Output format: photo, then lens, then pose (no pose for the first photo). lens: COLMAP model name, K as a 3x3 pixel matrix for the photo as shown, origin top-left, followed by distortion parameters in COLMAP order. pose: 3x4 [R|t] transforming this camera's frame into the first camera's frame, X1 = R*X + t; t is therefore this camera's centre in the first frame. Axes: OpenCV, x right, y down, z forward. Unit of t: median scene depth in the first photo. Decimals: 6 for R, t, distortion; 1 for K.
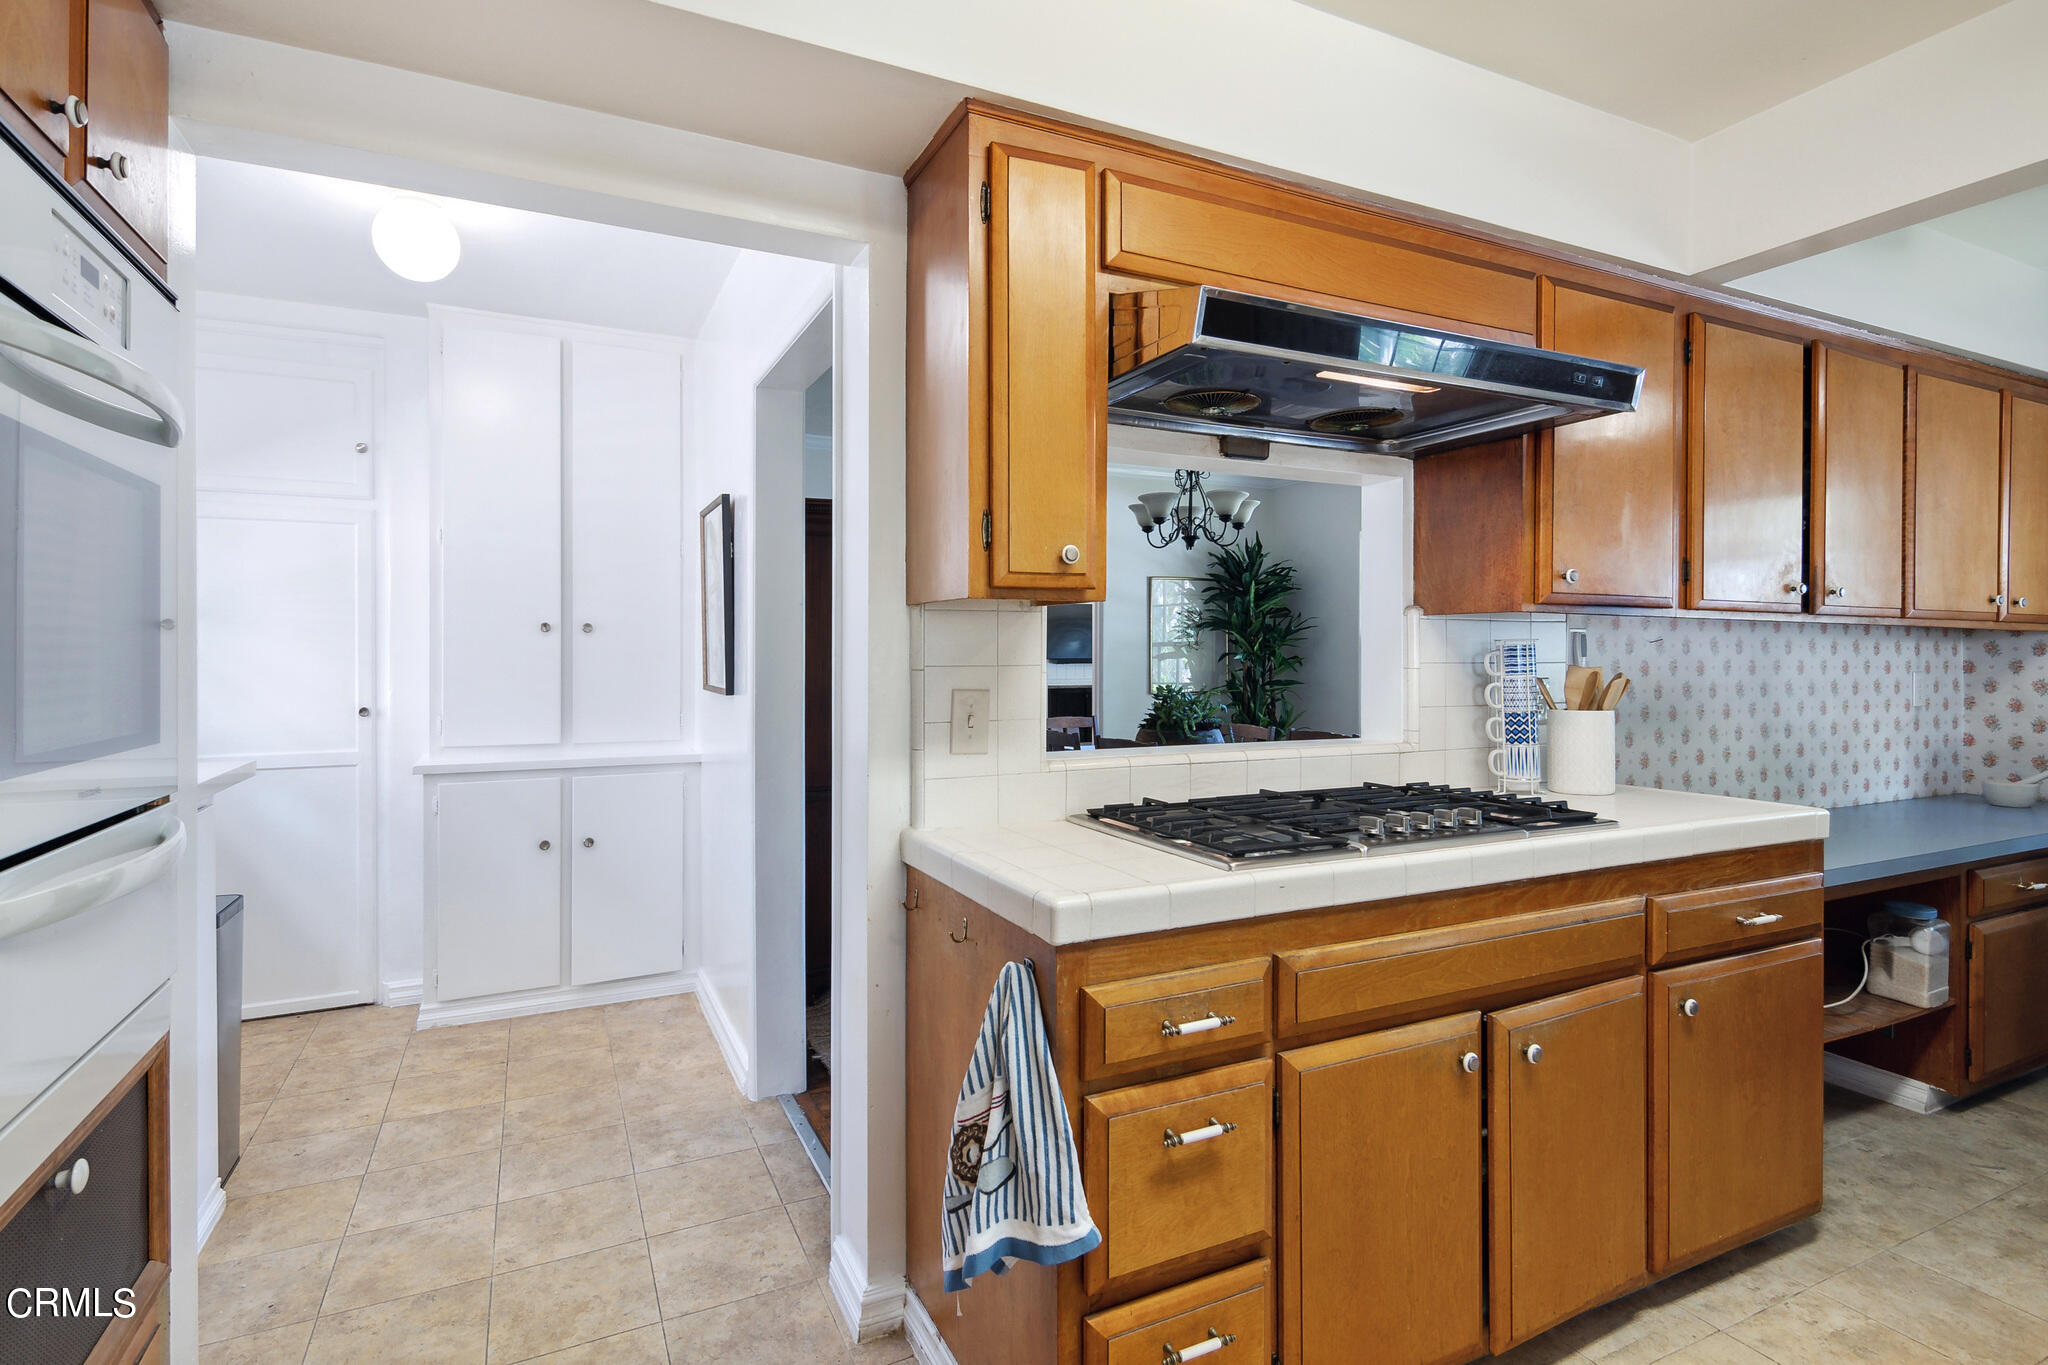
lens RADIAL K [[997.1, 0, 994.3], [0, 997.1, 661.1], [0, 0, 1]] dist [0.006491, -0.005135]
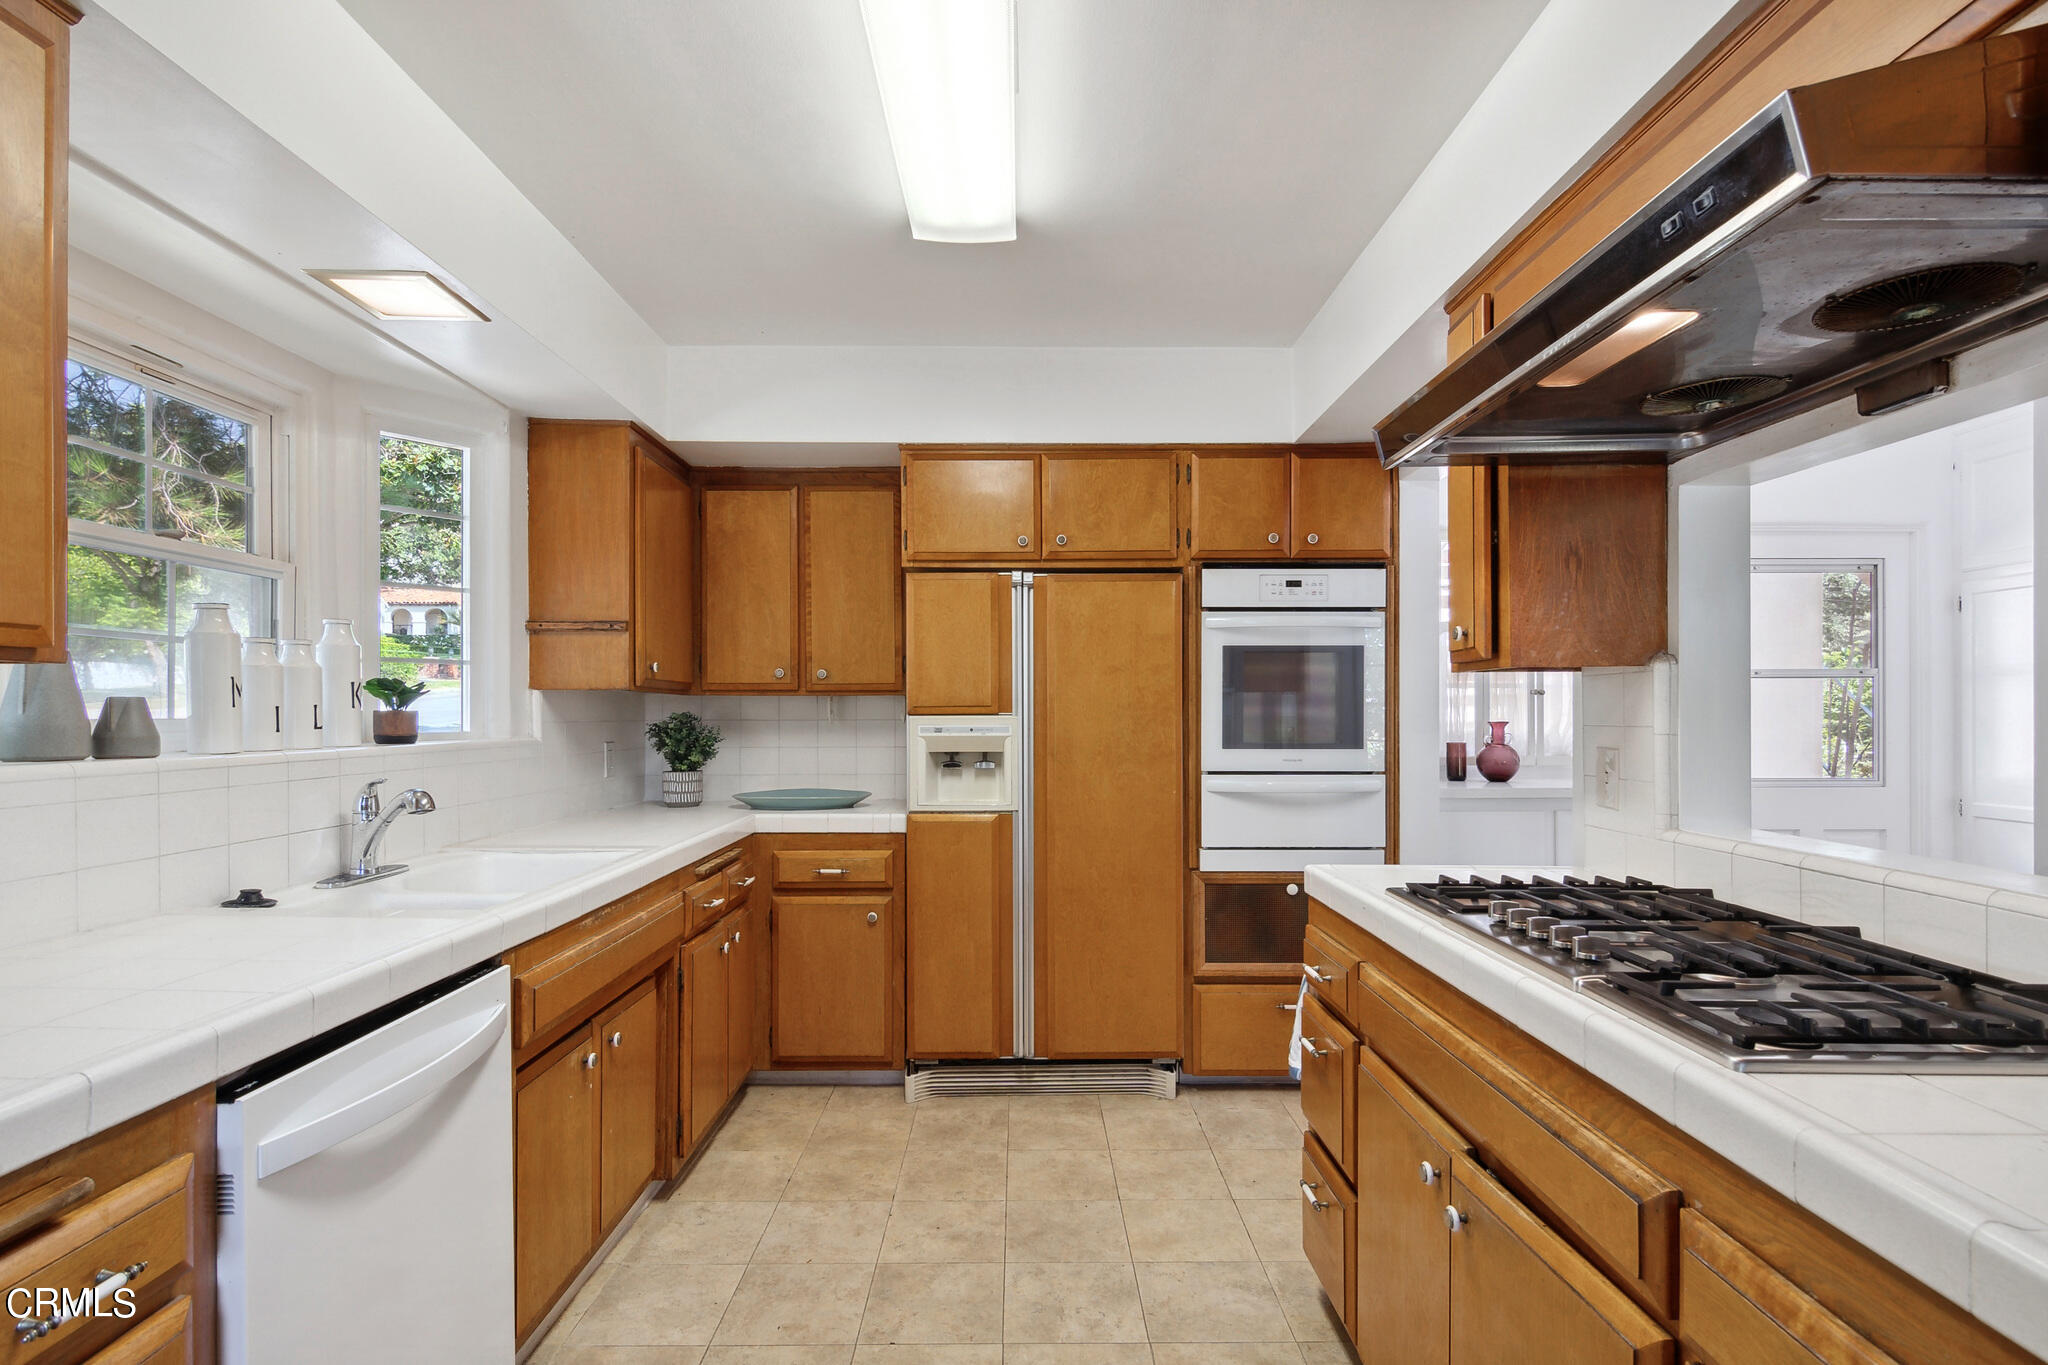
lens RADIAL K [[997.1, 0, 1026.7], [0, 997.1, 708.6], [0, 0, 1]] dist [0.006491, -0.005135]
pose [[-0.421311, 0.000630, -0.906916, 1.143332], [-0.004615, 0.999985, 0.002839, -0.012758], [0.906904, 0.005382, -0.421302, 0.832186]]
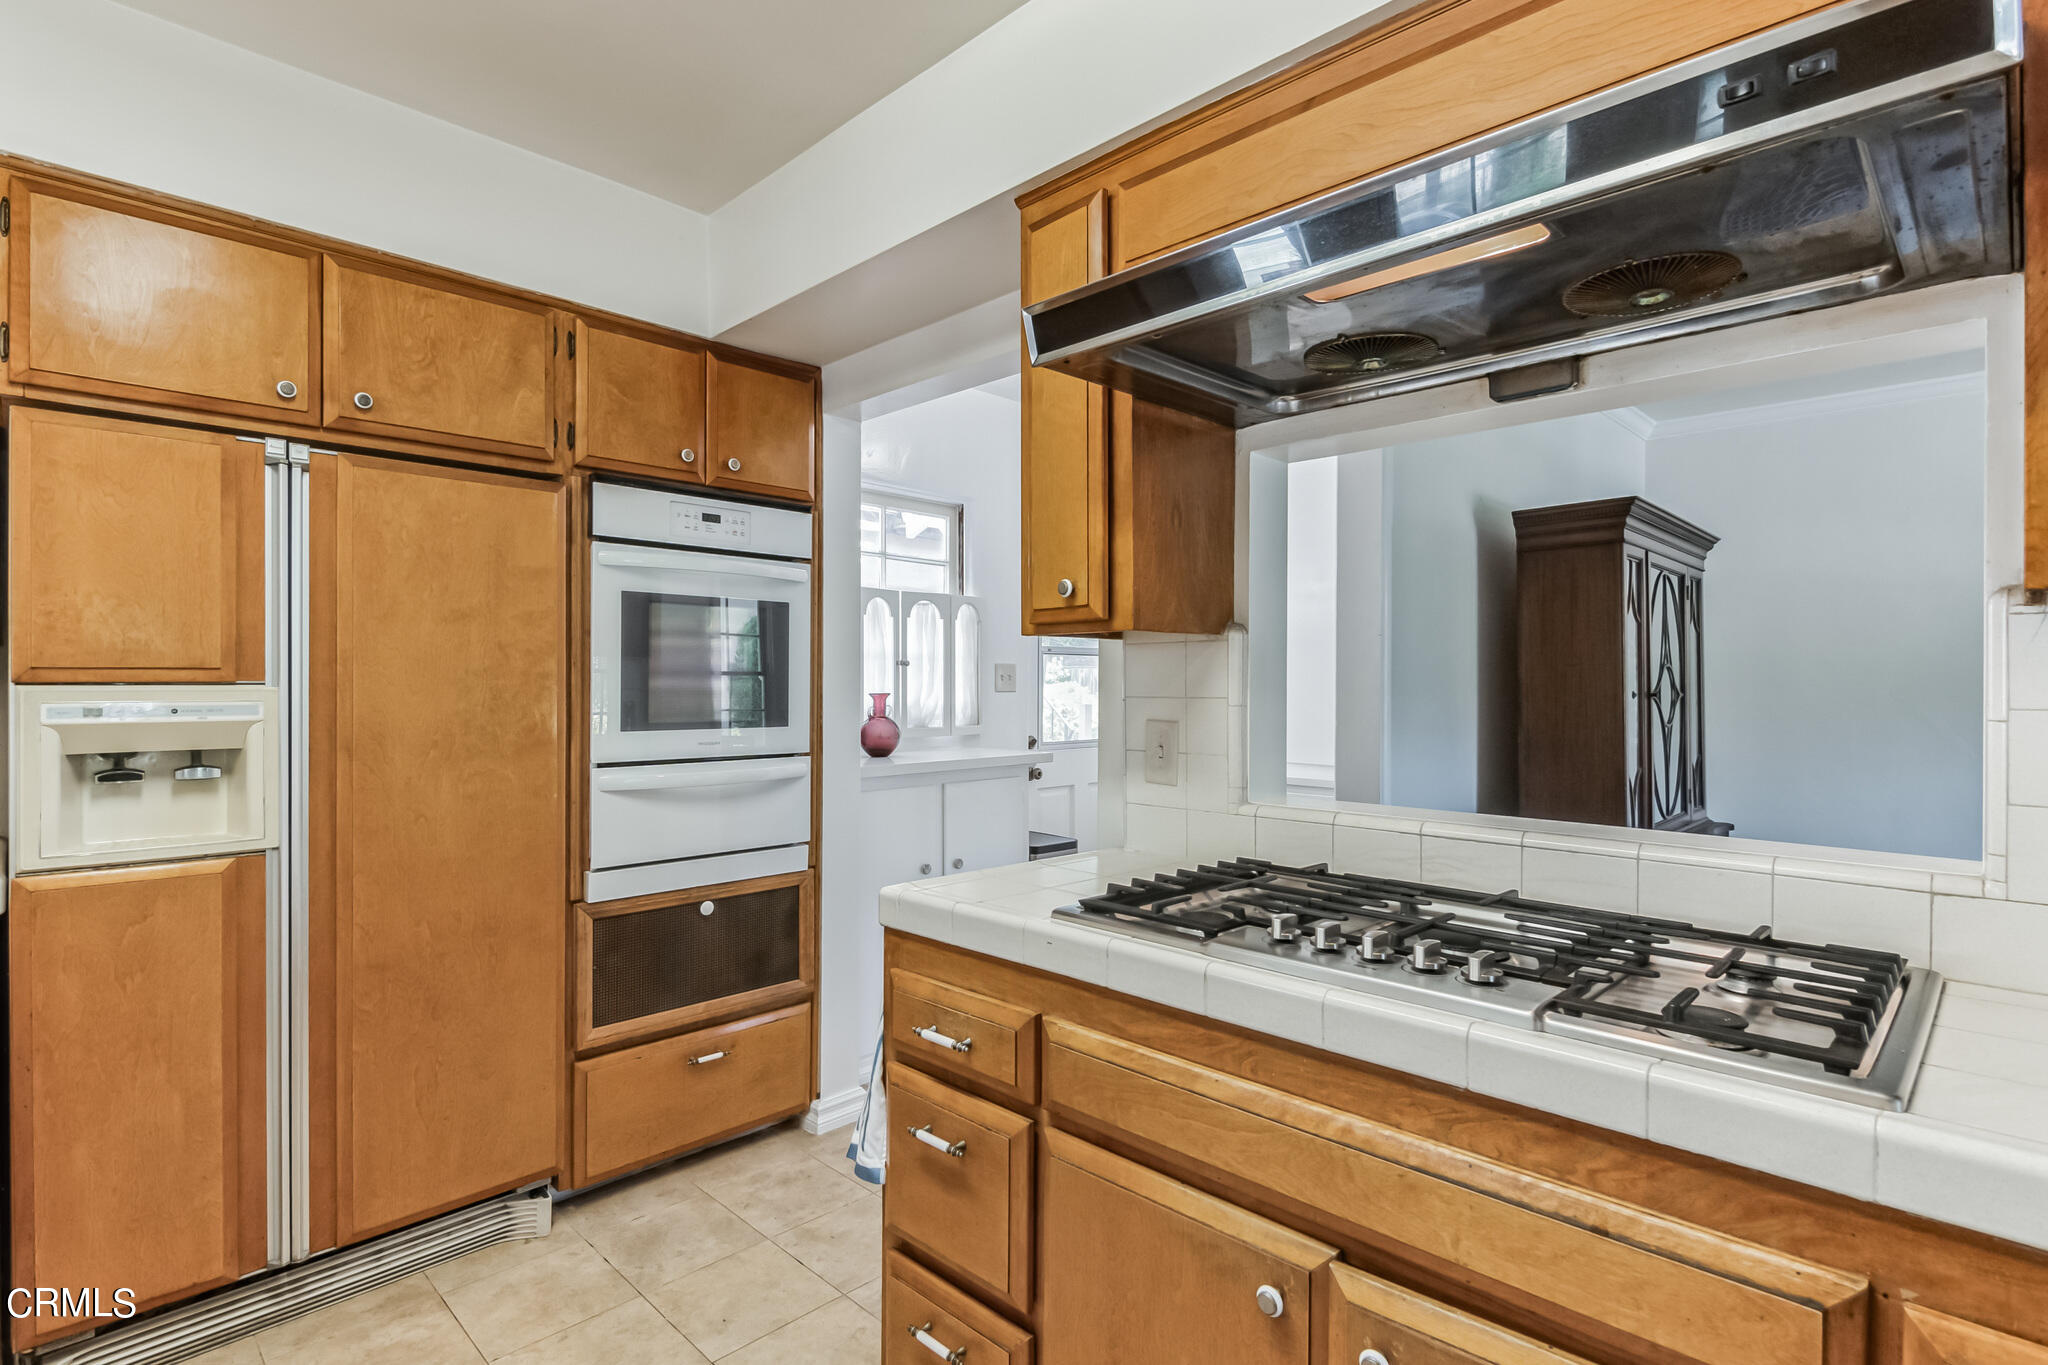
lens RADIAL K [[996.1, 0, 1022.9], [0, 996.1, 686.8], [0, 0, 1]] dist [-0.000311, -0.003267]
pose [[0.345250, 0.005600, -0.938494, 0.823594], [-0.010804, 0.999940, 0.001992, -0.005309], [0.938448, 0.009451, 0.345290, 0.485217]]
